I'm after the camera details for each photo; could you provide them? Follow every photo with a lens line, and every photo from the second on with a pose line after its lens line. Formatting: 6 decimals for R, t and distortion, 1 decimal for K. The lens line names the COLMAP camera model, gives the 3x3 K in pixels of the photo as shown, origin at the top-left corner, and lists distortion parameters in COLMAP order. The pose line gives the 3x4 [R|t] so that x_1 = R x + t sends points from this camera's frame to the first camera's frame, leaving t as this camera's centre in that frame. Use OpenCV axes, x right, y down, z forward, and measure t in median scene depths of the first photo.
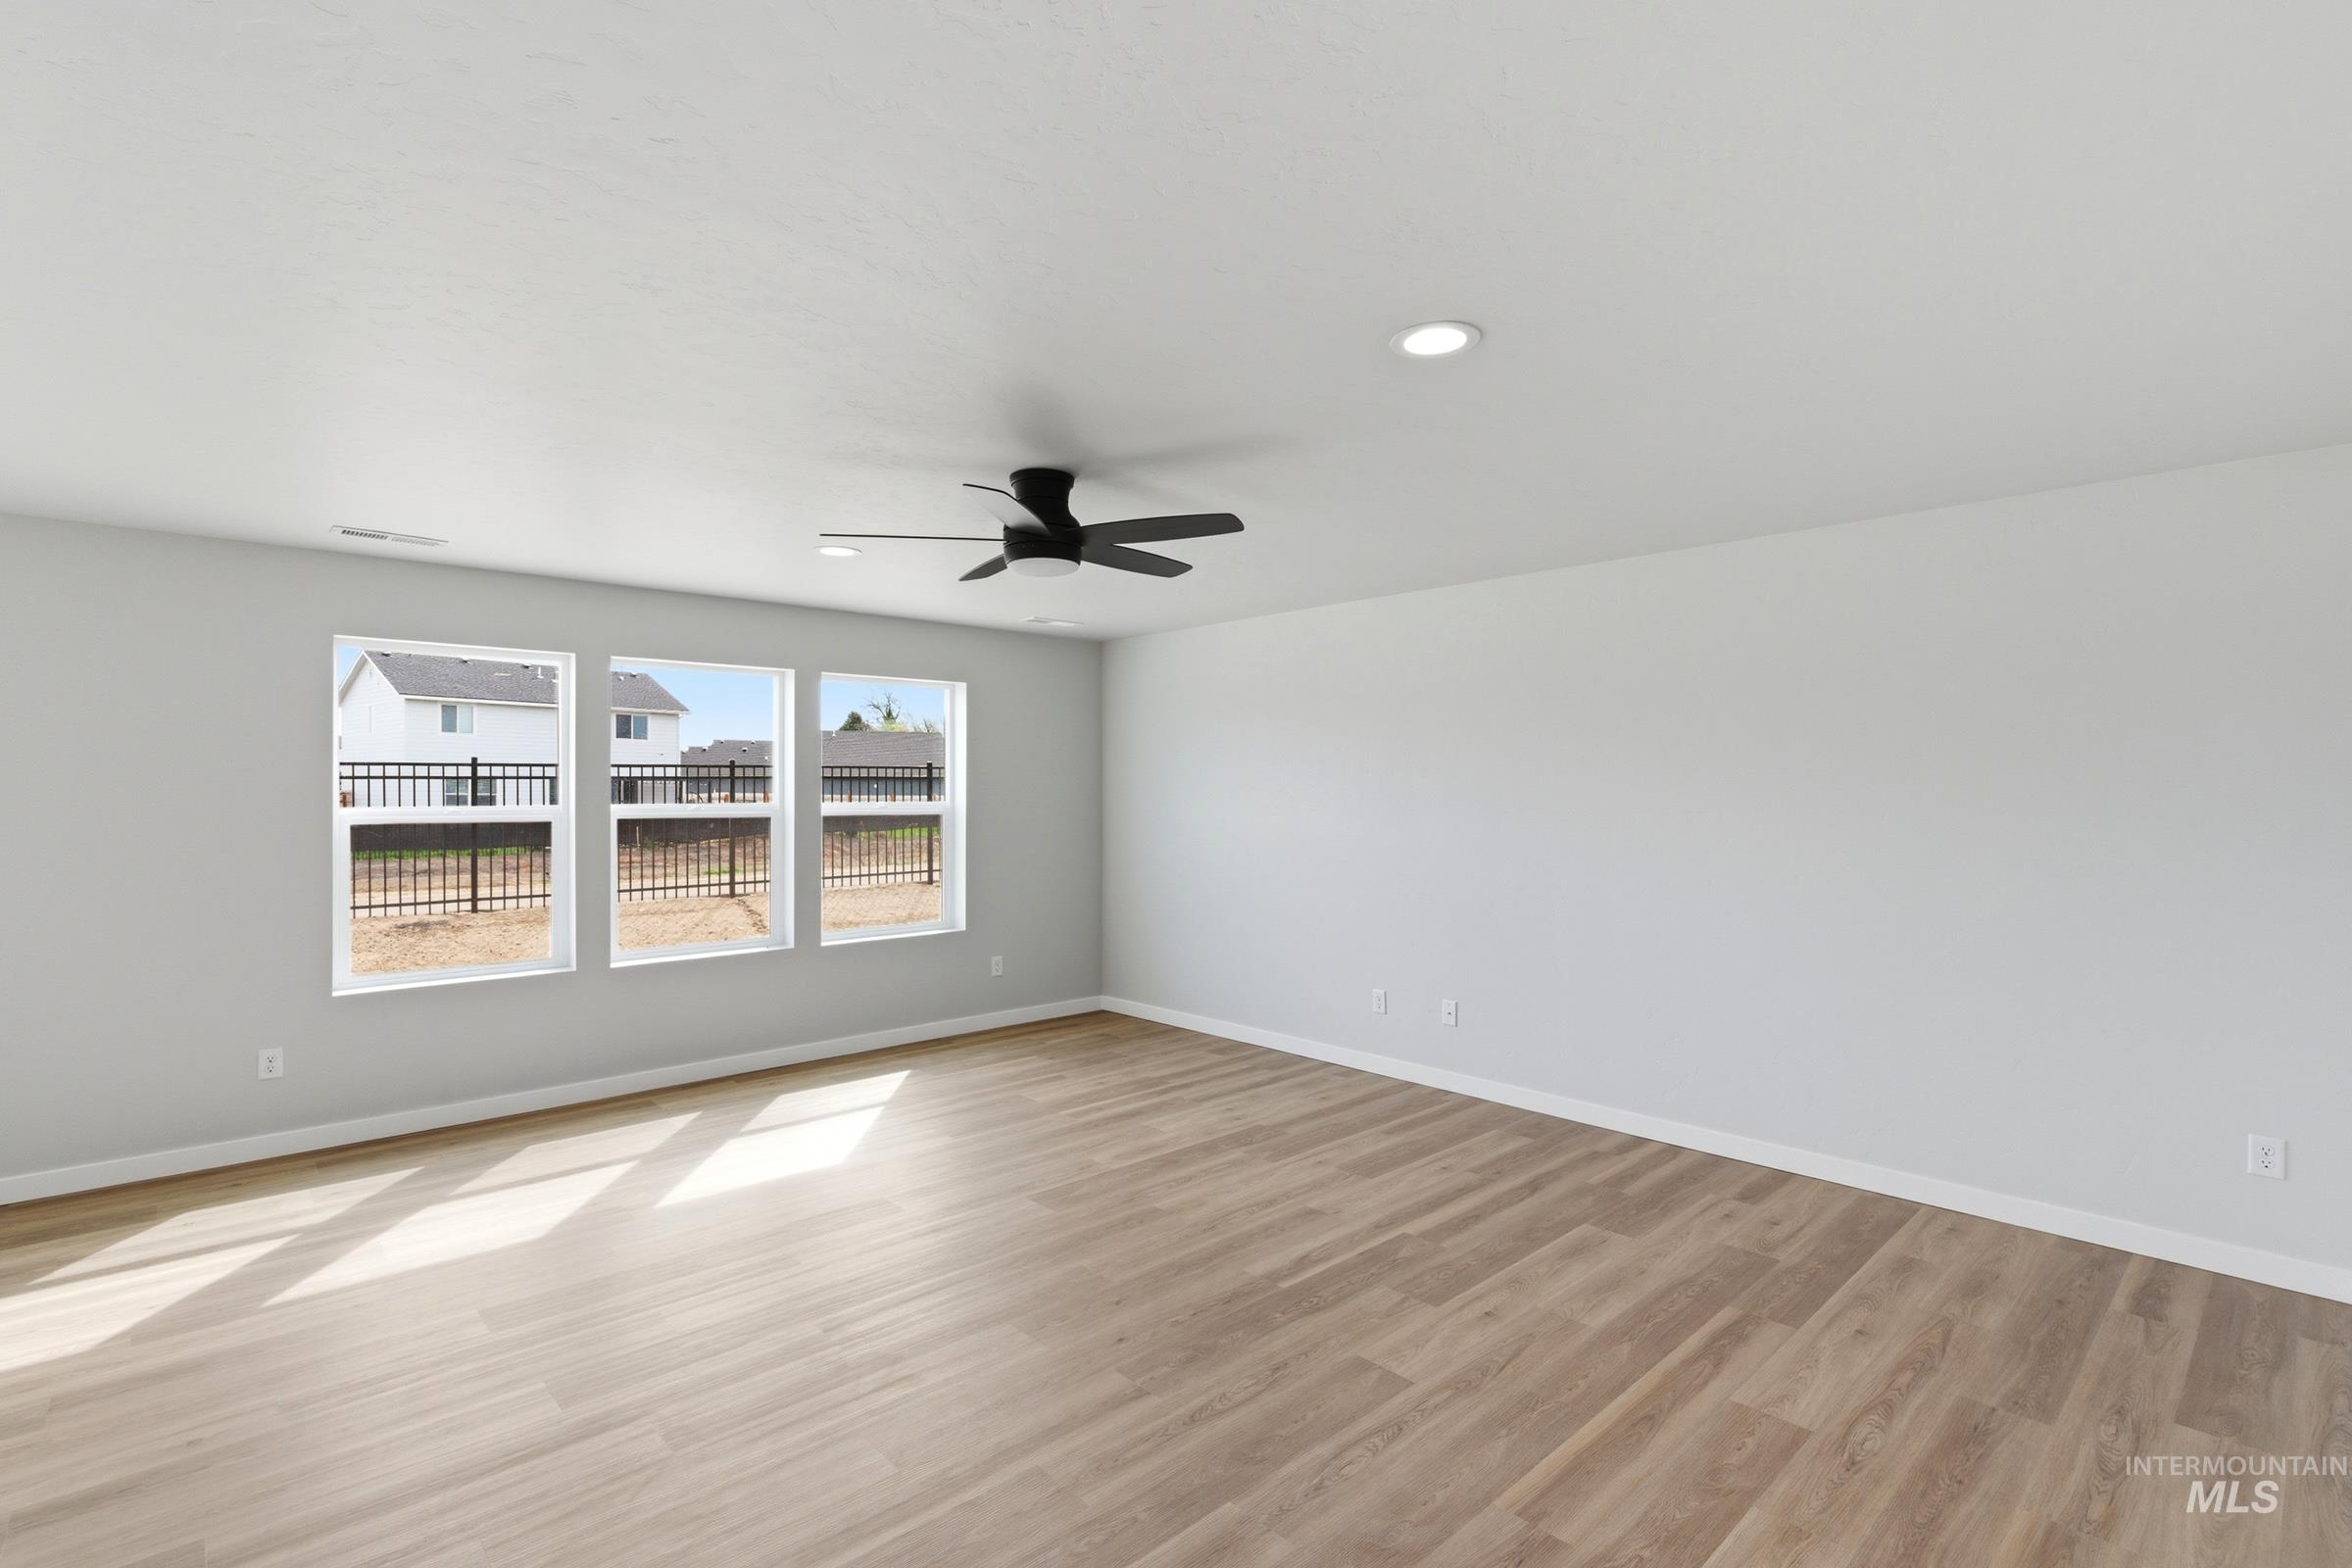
lens RADIAL K [[1074.7, 0, 1171.0], [0, 1074.7, 787.1], [0, 0, 1]] dist [0.001174, 0.000110]
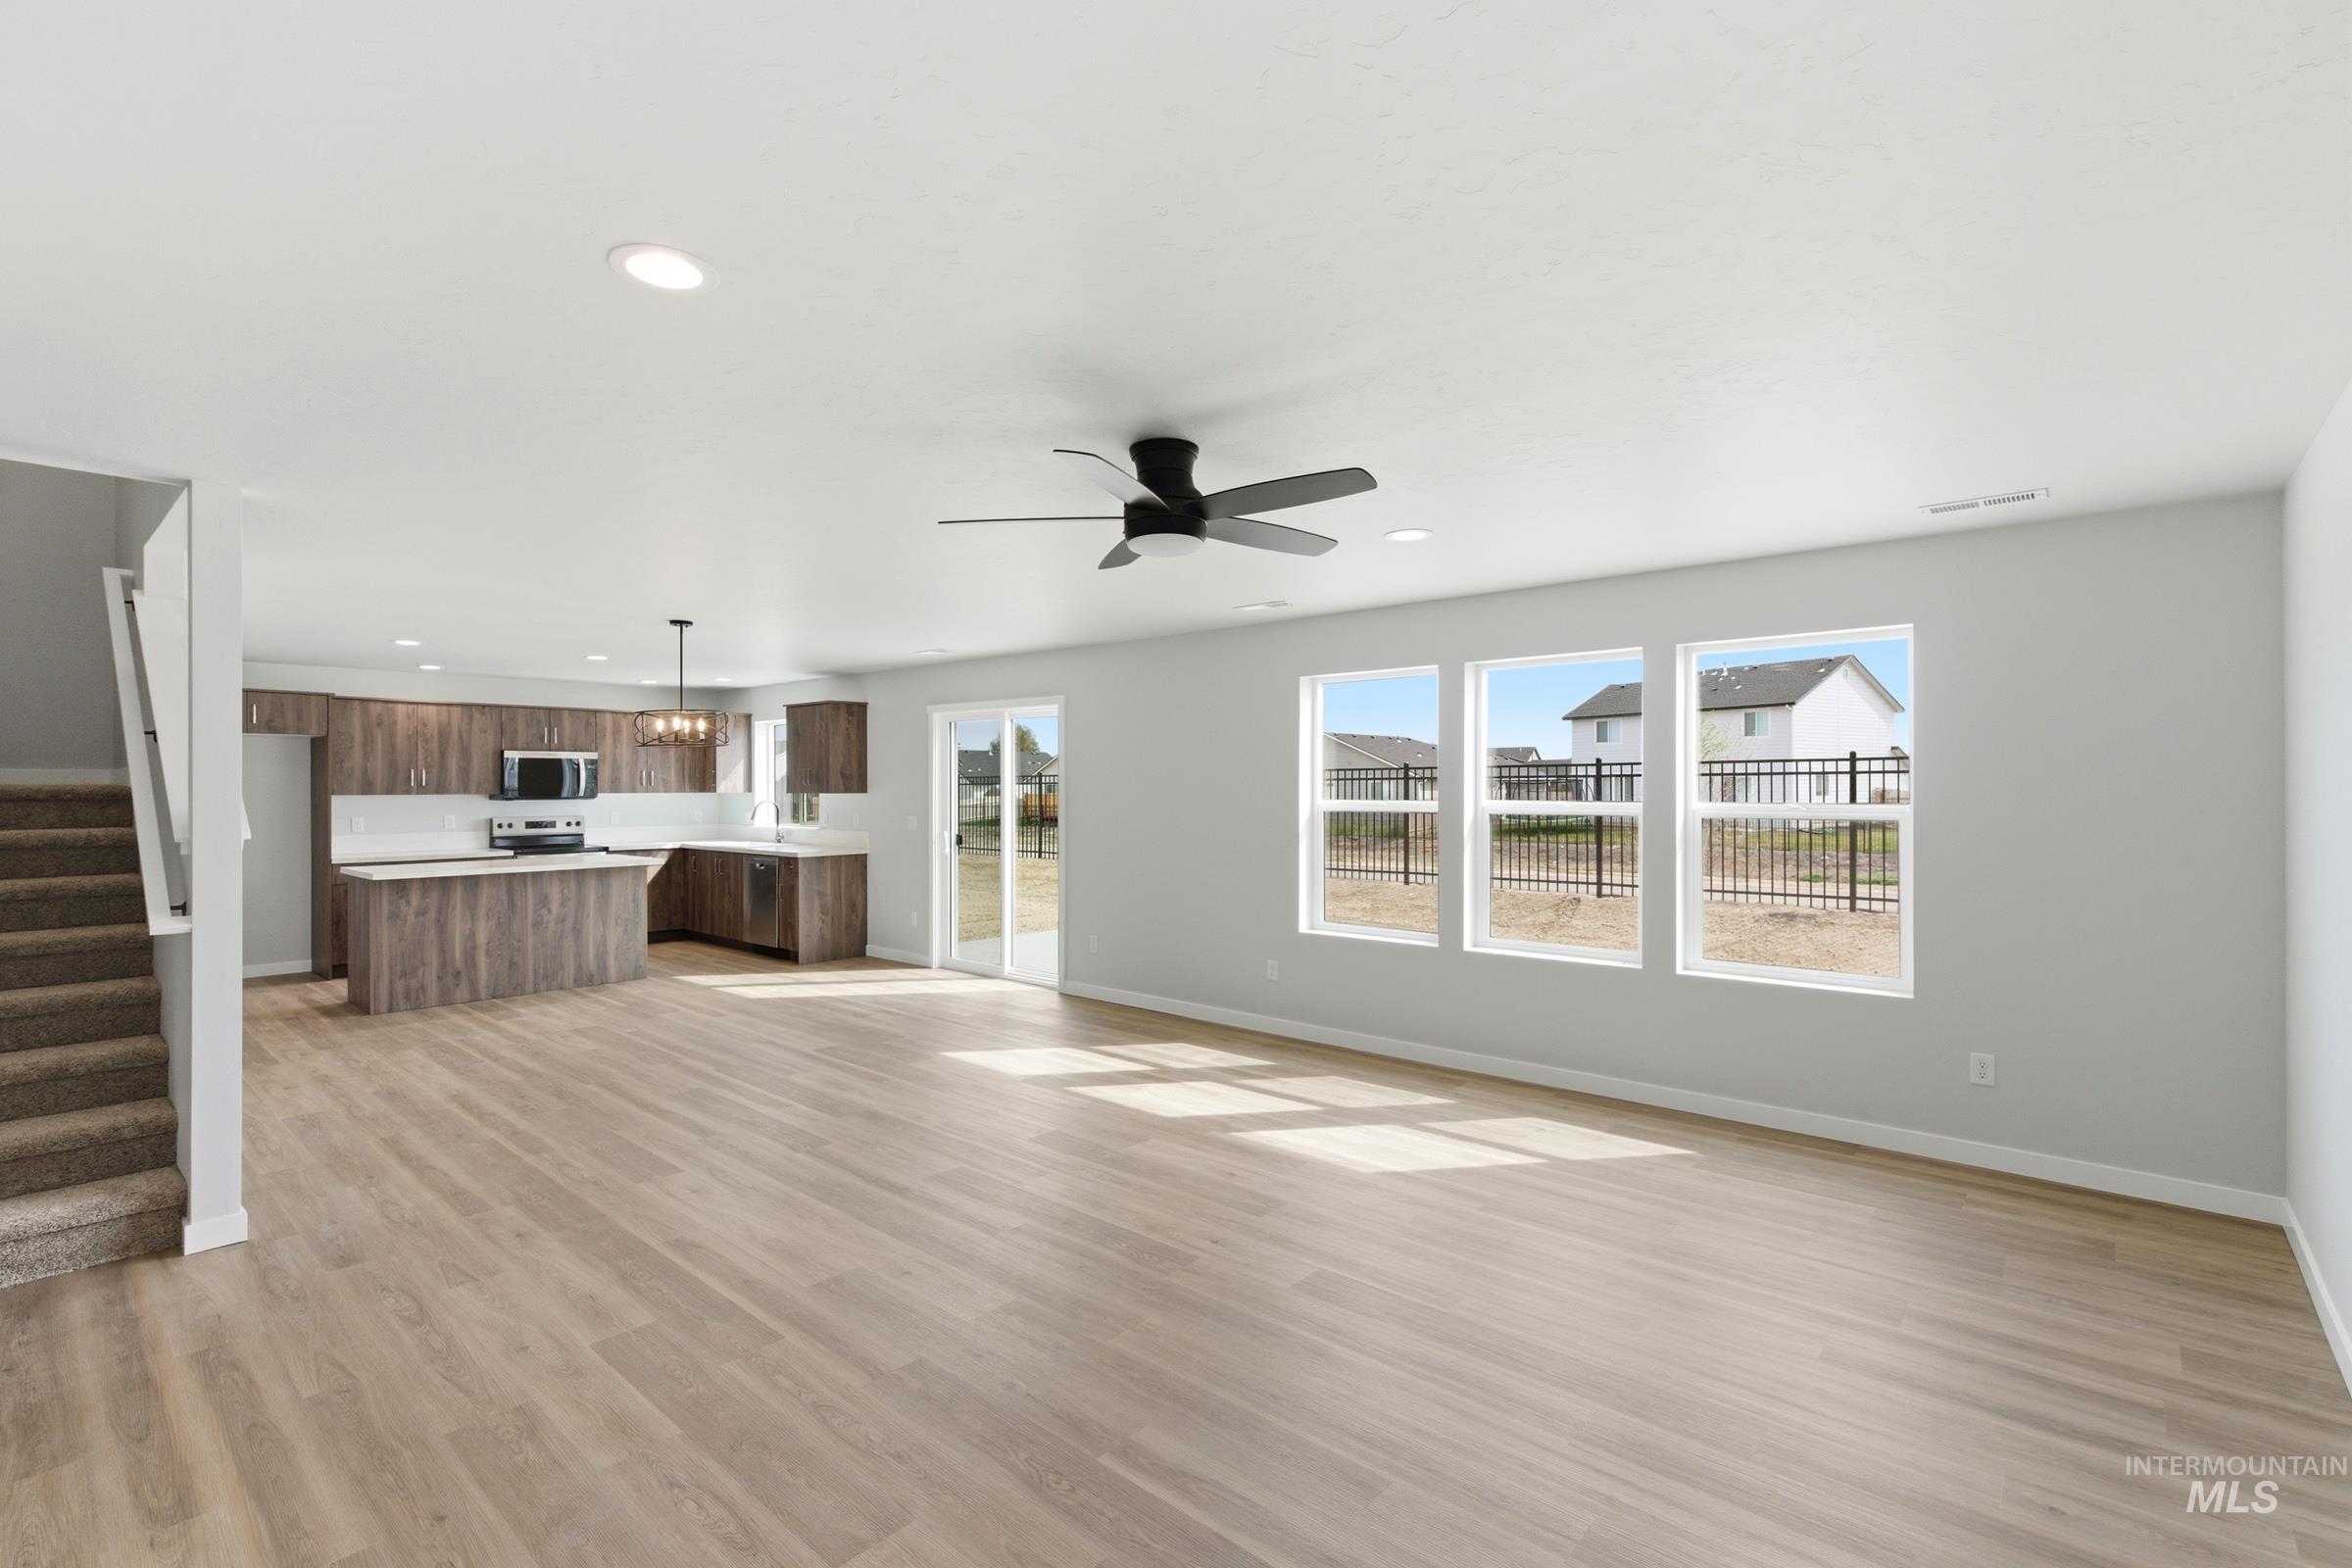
lens RADIAL K [[1077.6, 0, 1196.7], [0, 1077.6, 785.9], [0, 0, 1]] dist [0.001640, 0.000299]
pose [[0.105103, 0.001030, -0.994461, 0.674463], [0.004424, 0.999989, 0.001503, -0.002764], [0.994451, -0.004558, 0.105097, 0.780423]]
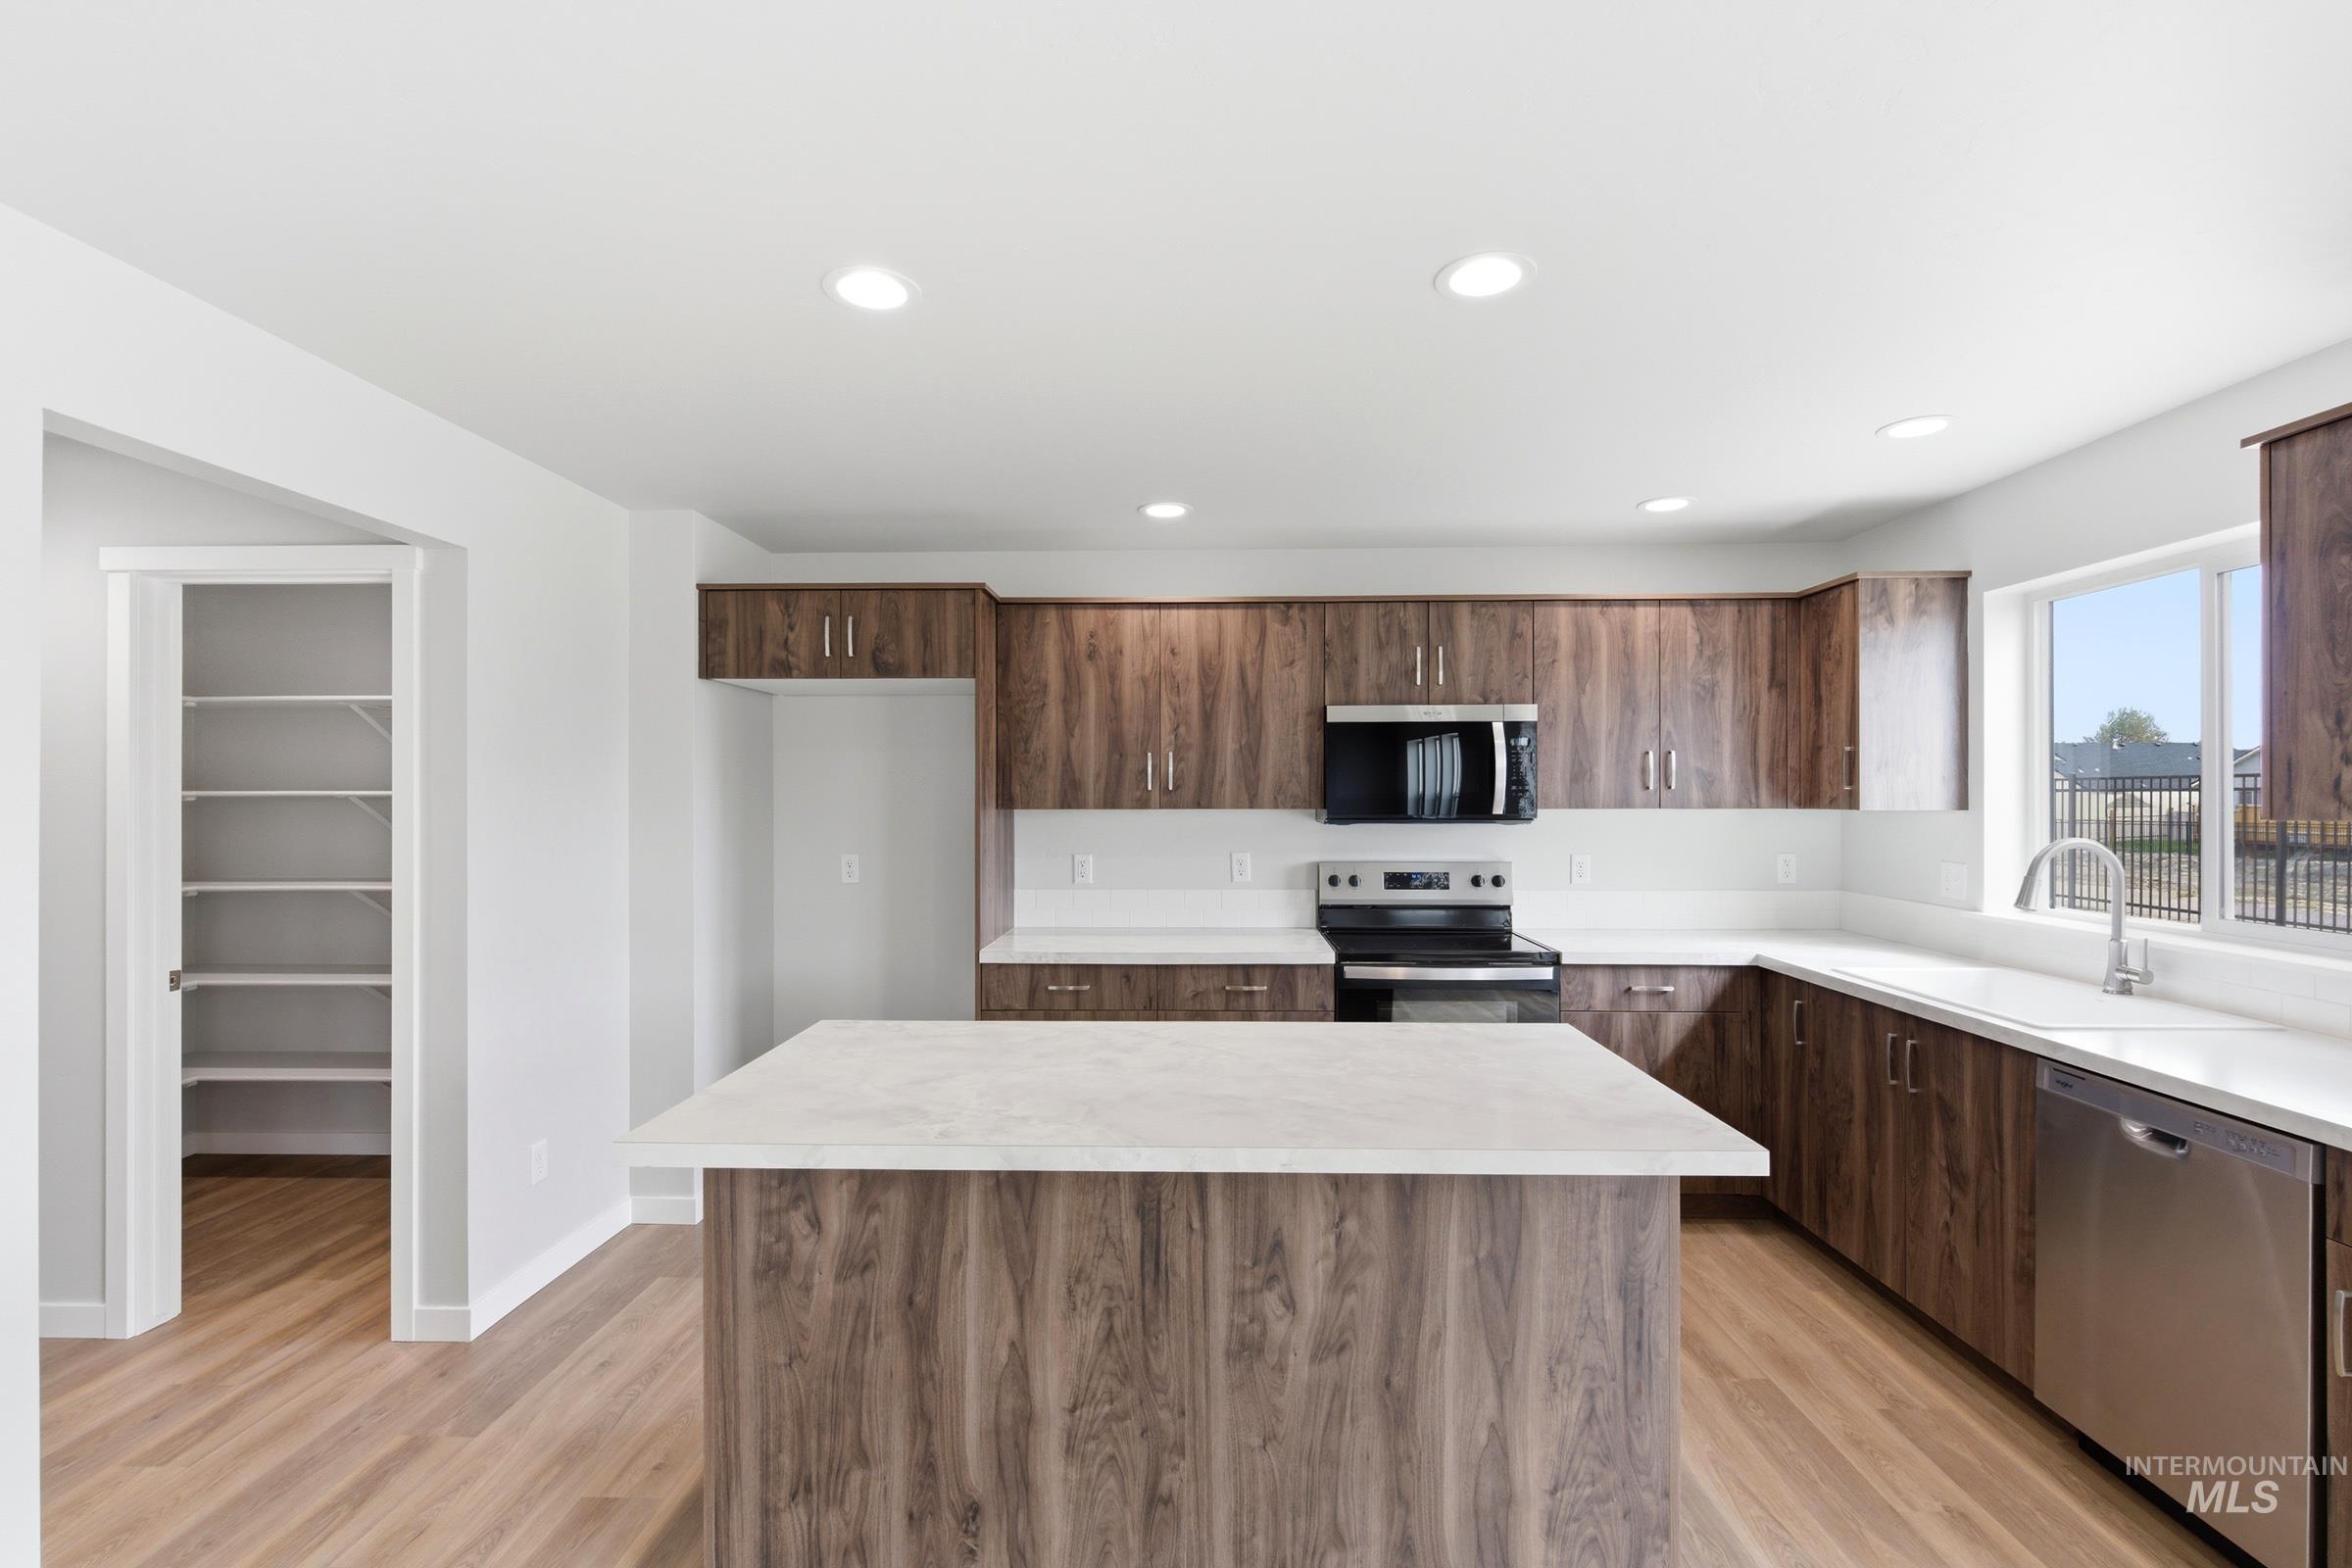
lens RADIAL K [[1068.2, 0, 1177.0], [0, 1068.2, 791.1], [0, 0, 1]] dist [0.002121, 0.000680]
pose [[-0.699735, -0.000449, -0.714402, -0.984223], [0.003821, 0.999983, -0.004371, -0.001139], [0.714392, -0.005788, -0.699722, 0.127337]]
